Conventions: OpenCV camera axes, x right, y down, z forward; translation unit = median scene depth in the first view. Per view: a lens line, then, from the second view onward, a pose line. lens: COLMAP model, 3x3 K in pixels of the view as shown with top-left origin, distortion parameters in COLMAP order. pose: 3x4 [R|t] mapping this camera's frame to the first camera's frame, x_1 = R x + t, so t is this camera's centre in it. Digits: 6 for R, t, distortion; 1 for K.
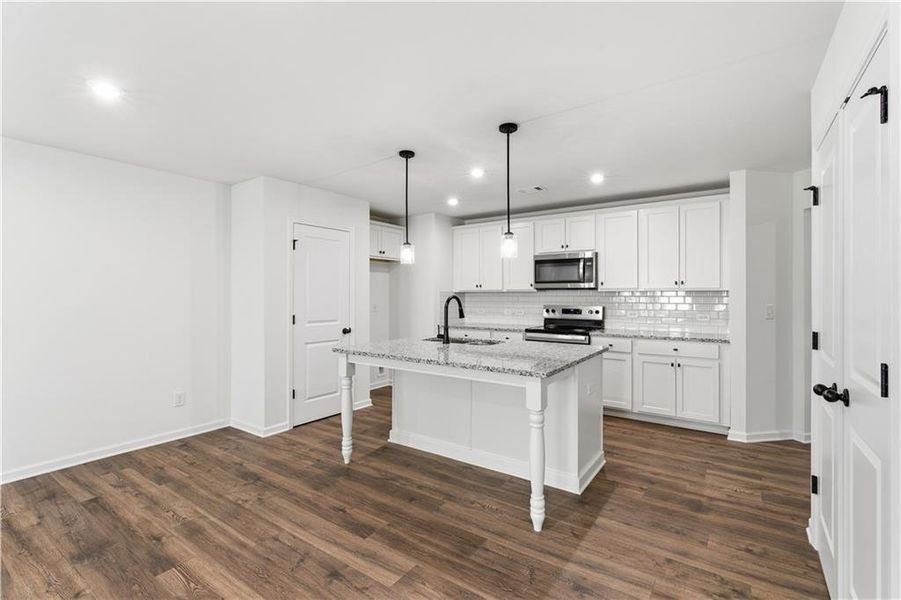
lens RADIAL K [[407.9, 0, 454.5], [0, 407.9, 293.1], [0, 0, 1]] dist [0.000024, 0.000246]
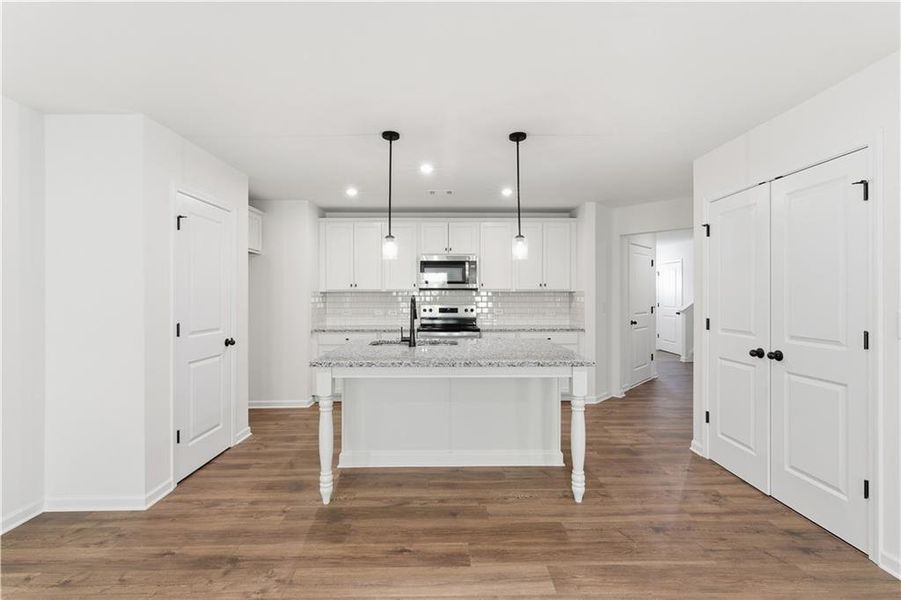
lens RADIAL K [[407.7, 0, 450.2], [0, 407.7, 294.5], [0, 0, 1]] dist [-0.000050, 0.000577]
pose [[0.813001, 0.000668, 0.582262, -0.484815], [-0.002028, 0.999997, 0.001684, 0.002313], [-0.582259, -0.002550, 0.812999, 0.185960]]
